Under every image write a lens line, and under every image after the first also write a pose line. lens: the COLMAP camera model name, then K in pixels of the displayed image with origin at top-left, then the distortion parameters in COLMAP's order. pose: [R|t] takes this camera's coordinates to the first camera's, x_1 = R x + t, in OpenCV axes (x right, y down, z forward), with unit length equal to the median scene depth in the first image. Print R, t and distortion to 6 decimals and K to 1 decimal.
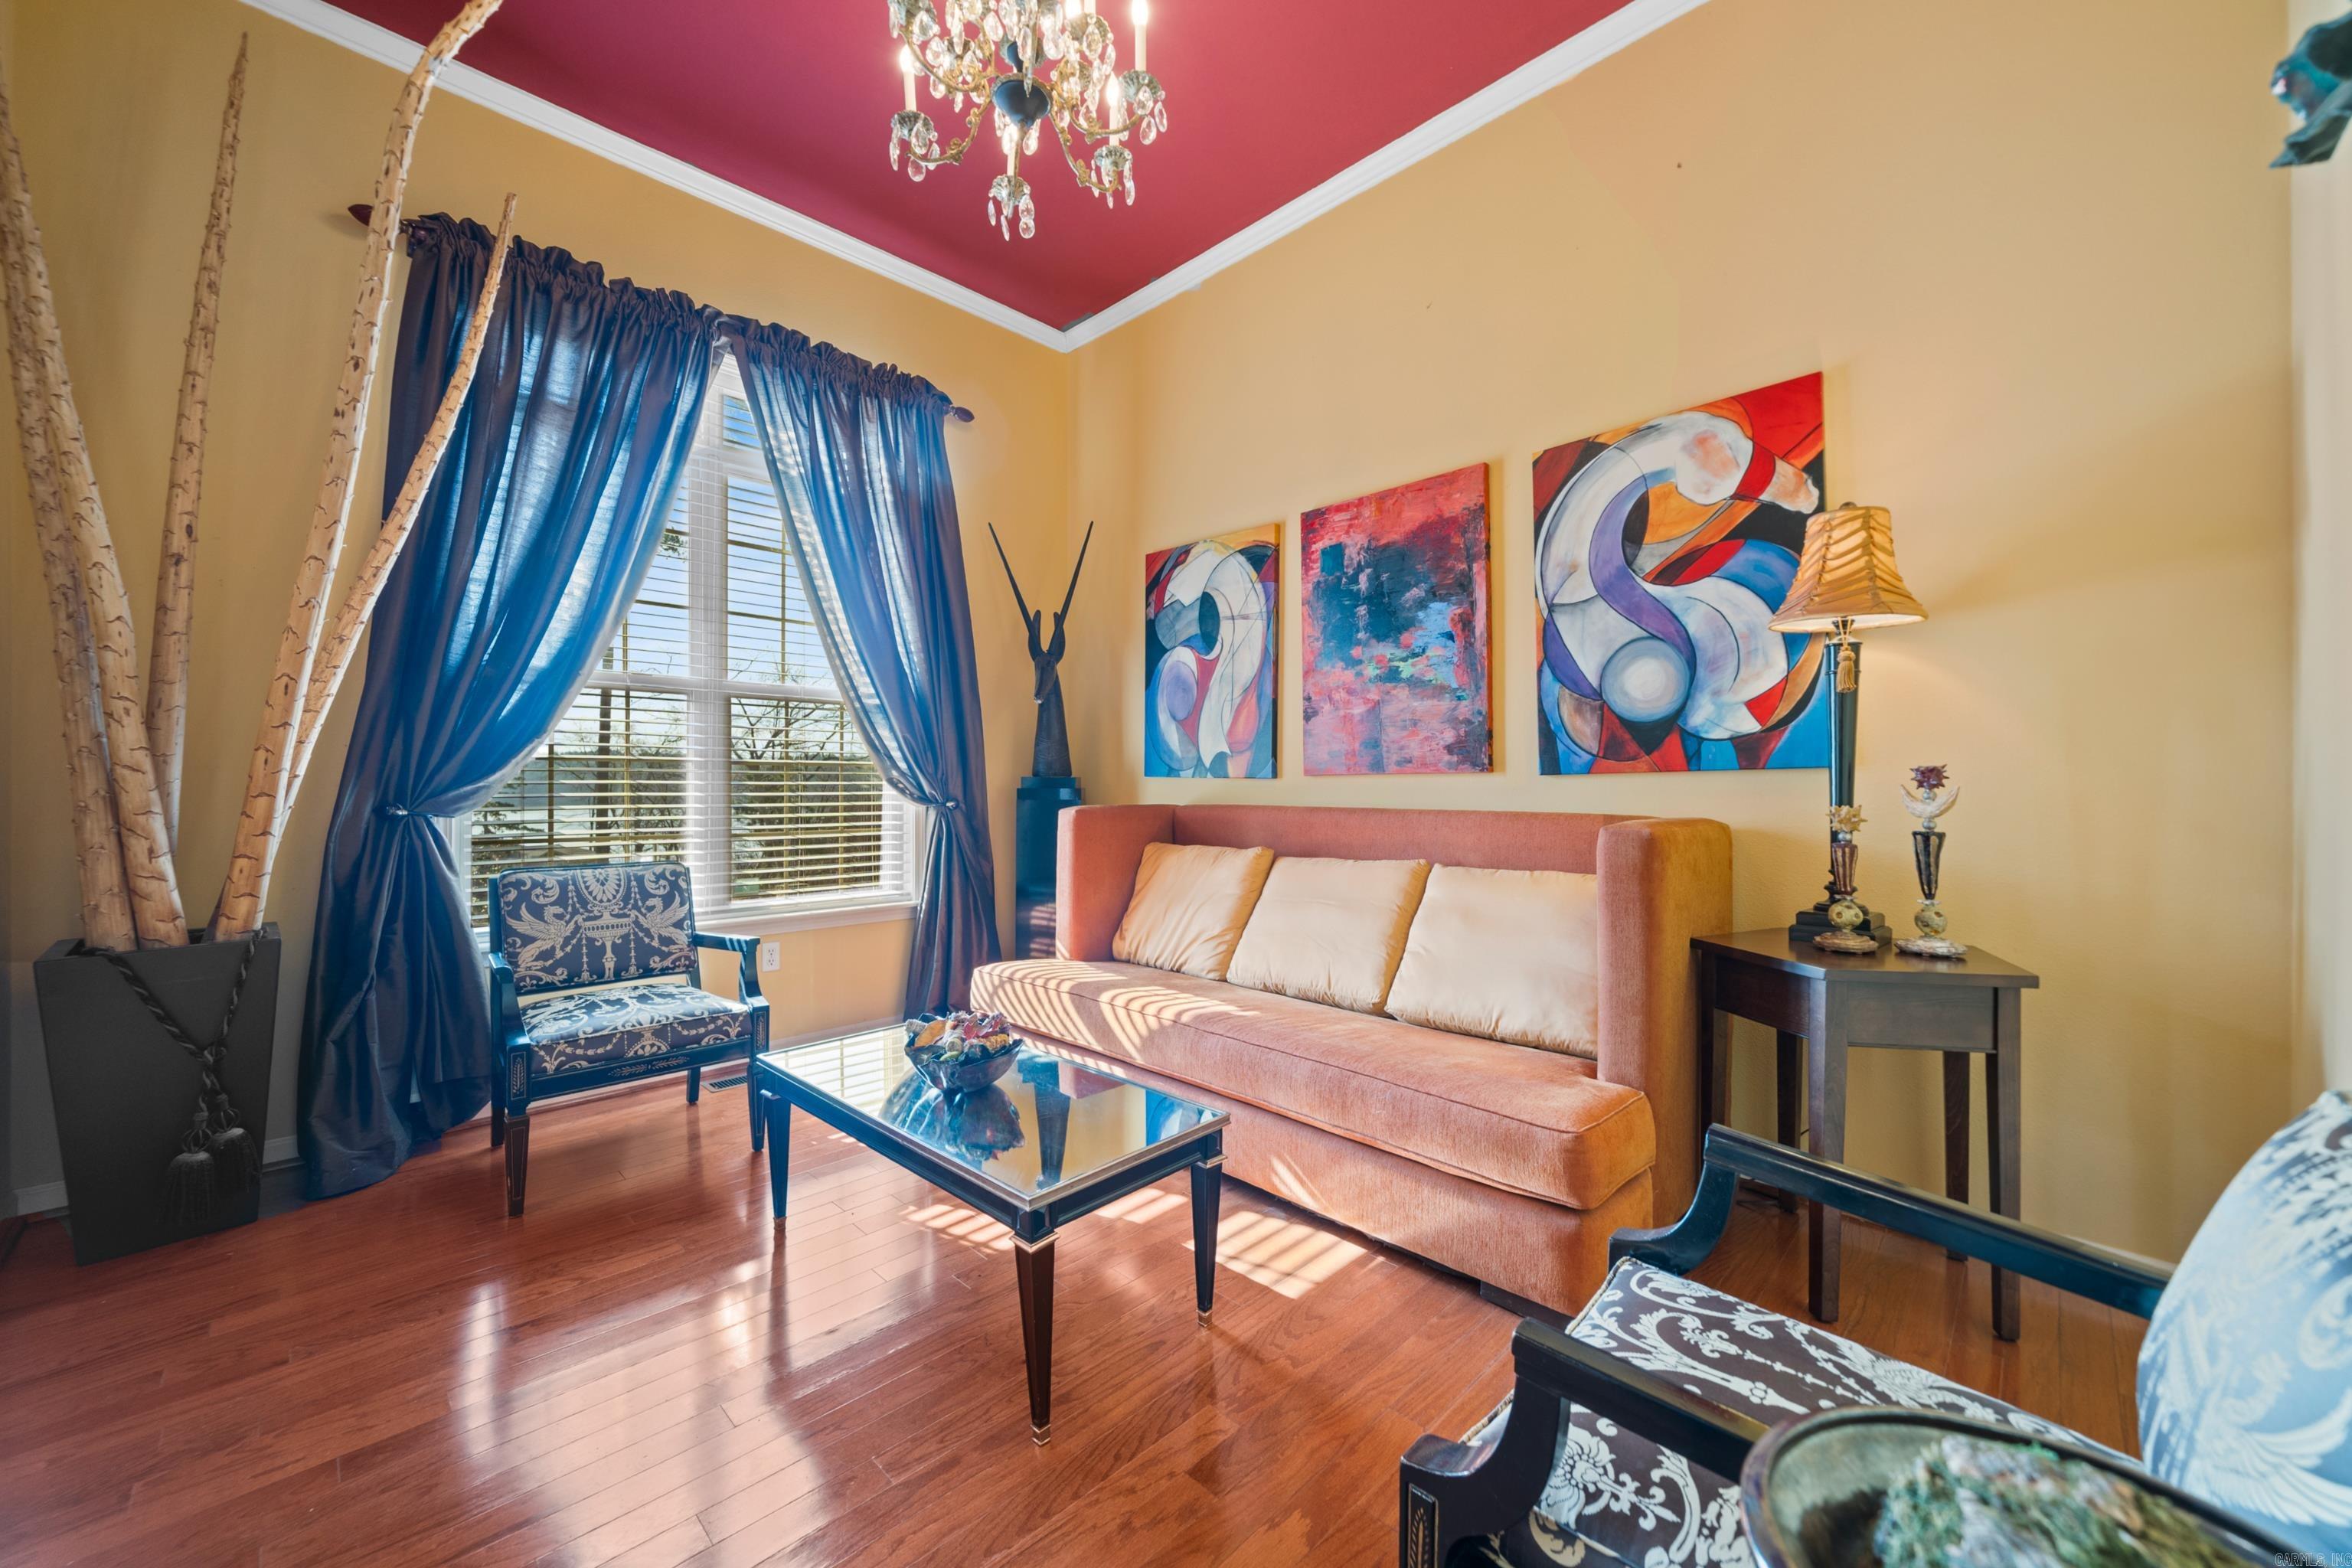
lens RADIAL K [[906.1, 0, 1176.0], [0, 906.1, 784.0], [0, 0, 1]] dist [0.002698, 0.000355]
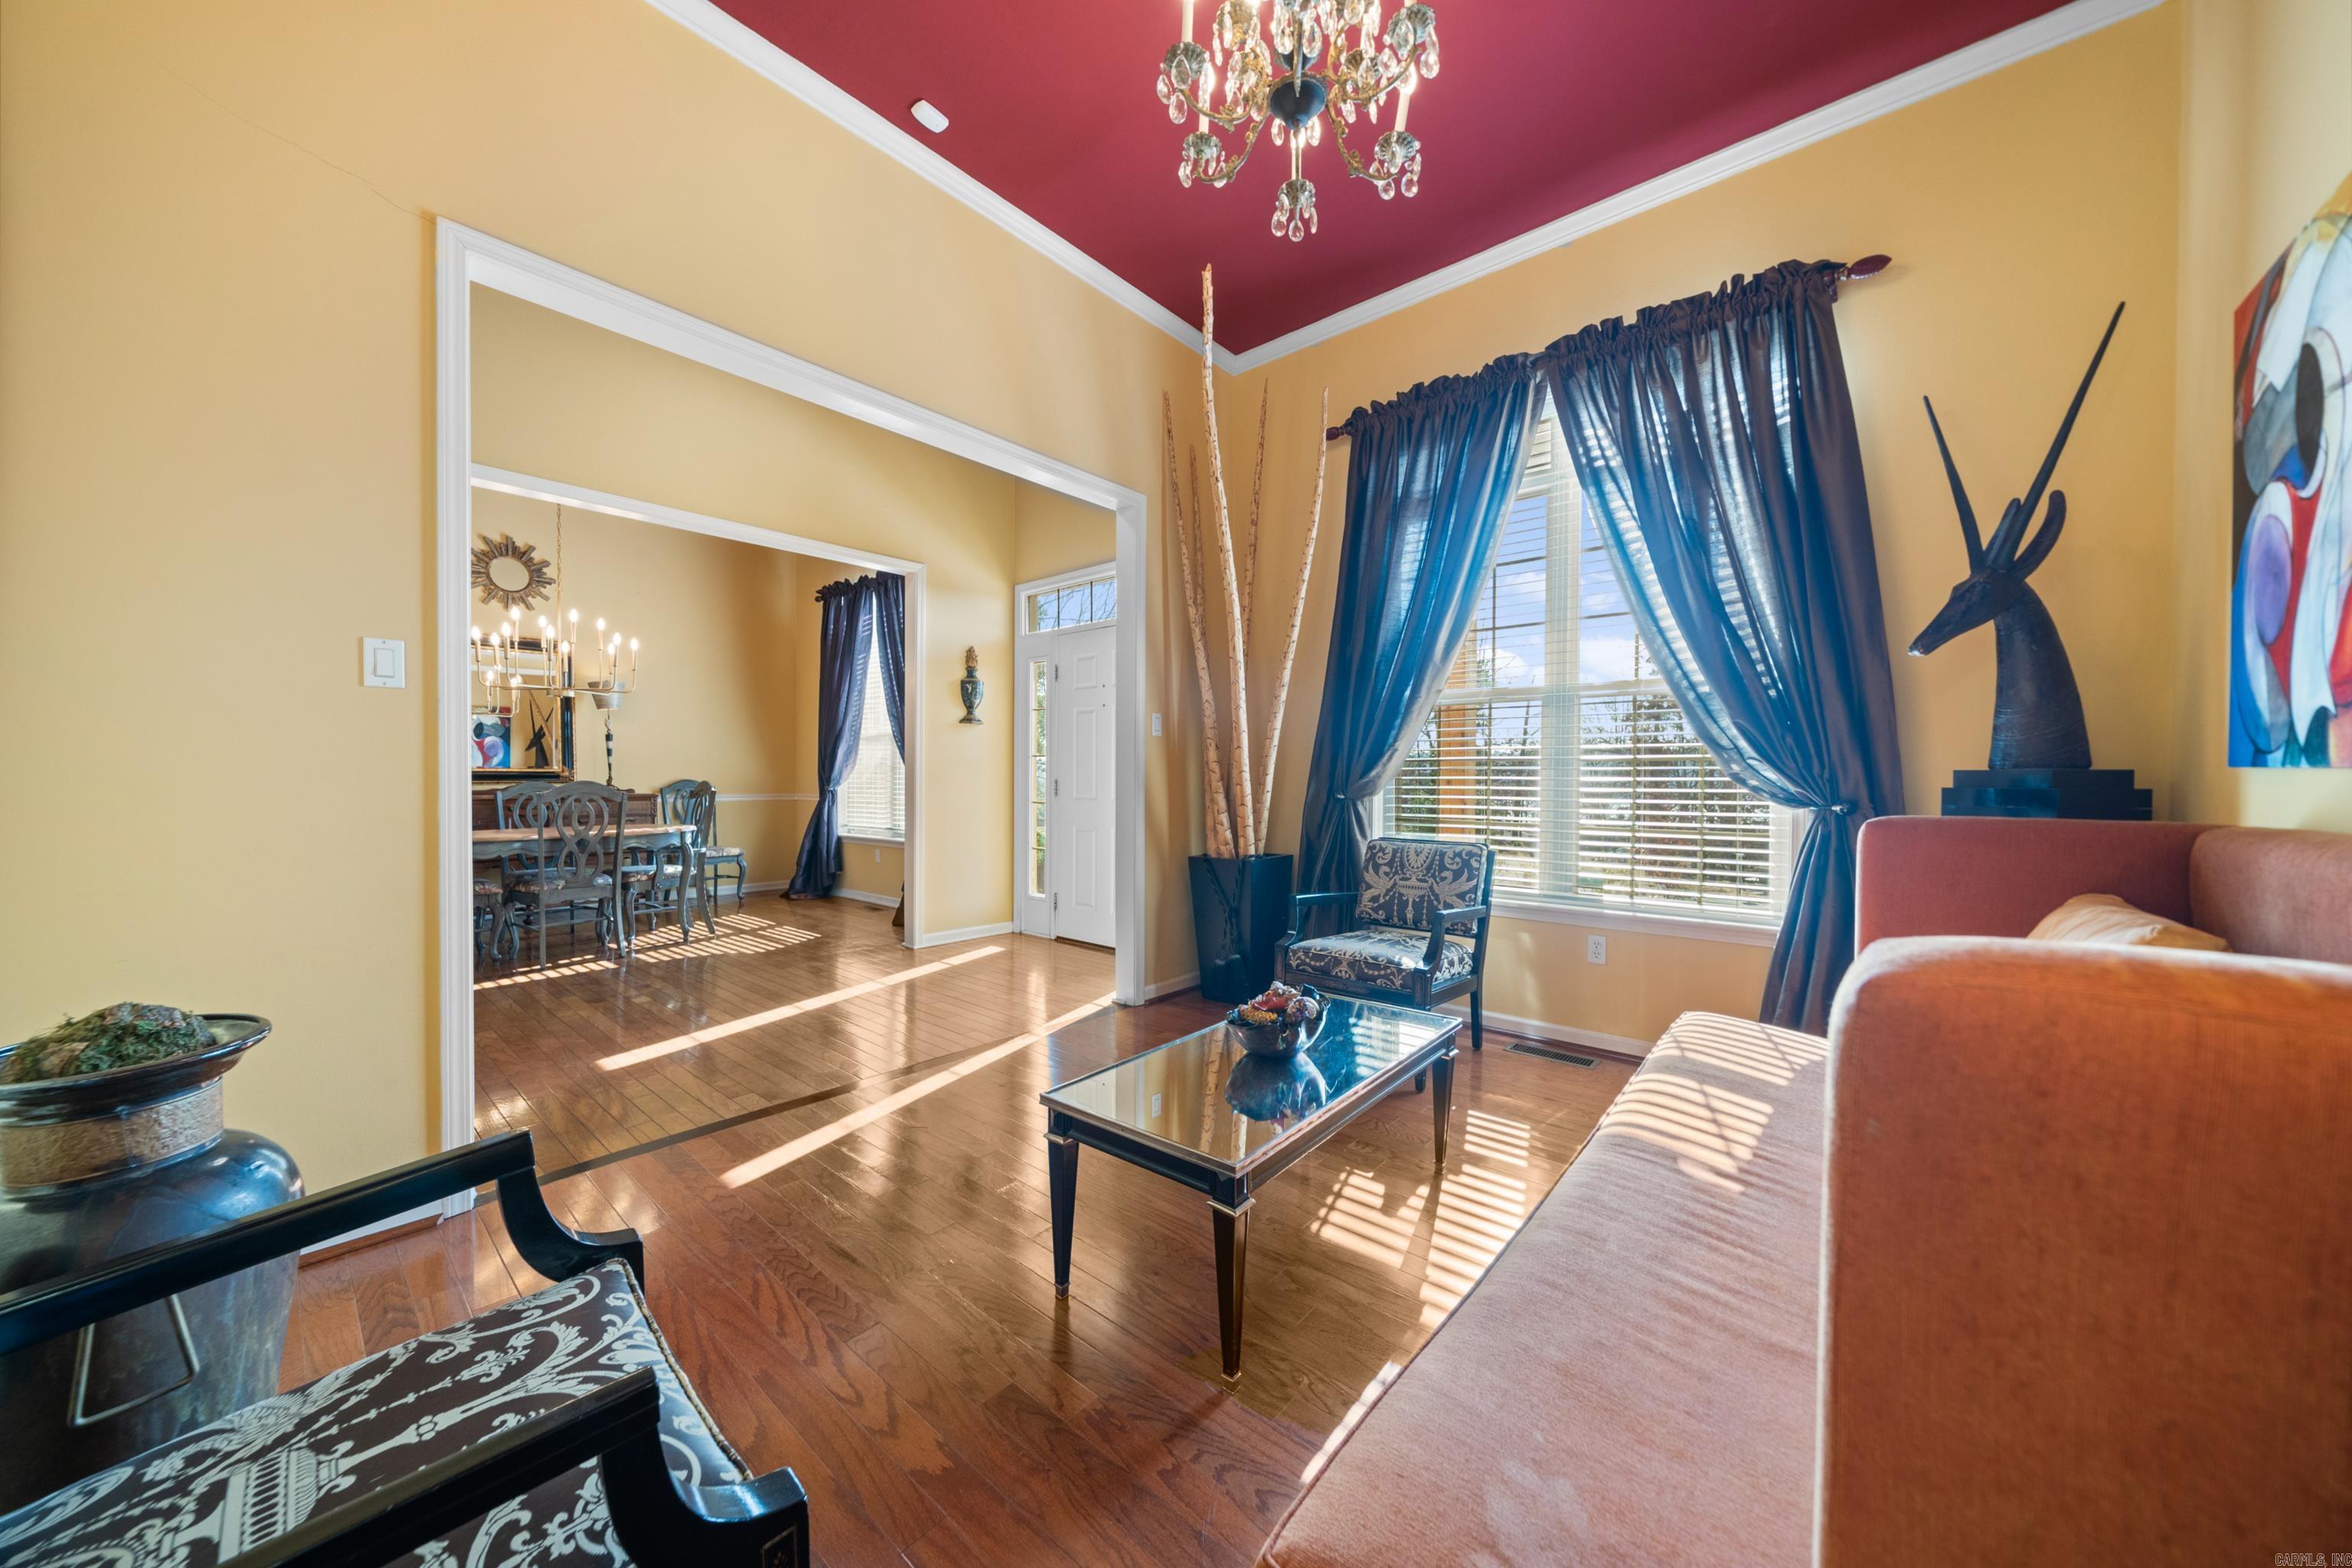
lens RADIAL K [[801.5, 0, 1169.5], [0, 801.5, 791.2], [0, 0, 1]] dist [-0.001581, -0.000081]
pose [[0.064220, 0.015387, -0.997817, 0.439589], [-0.005090, 0.999873, 0.015091, 0.001407], [0.997923, 0.004110, 0.064290, 0.488033]]
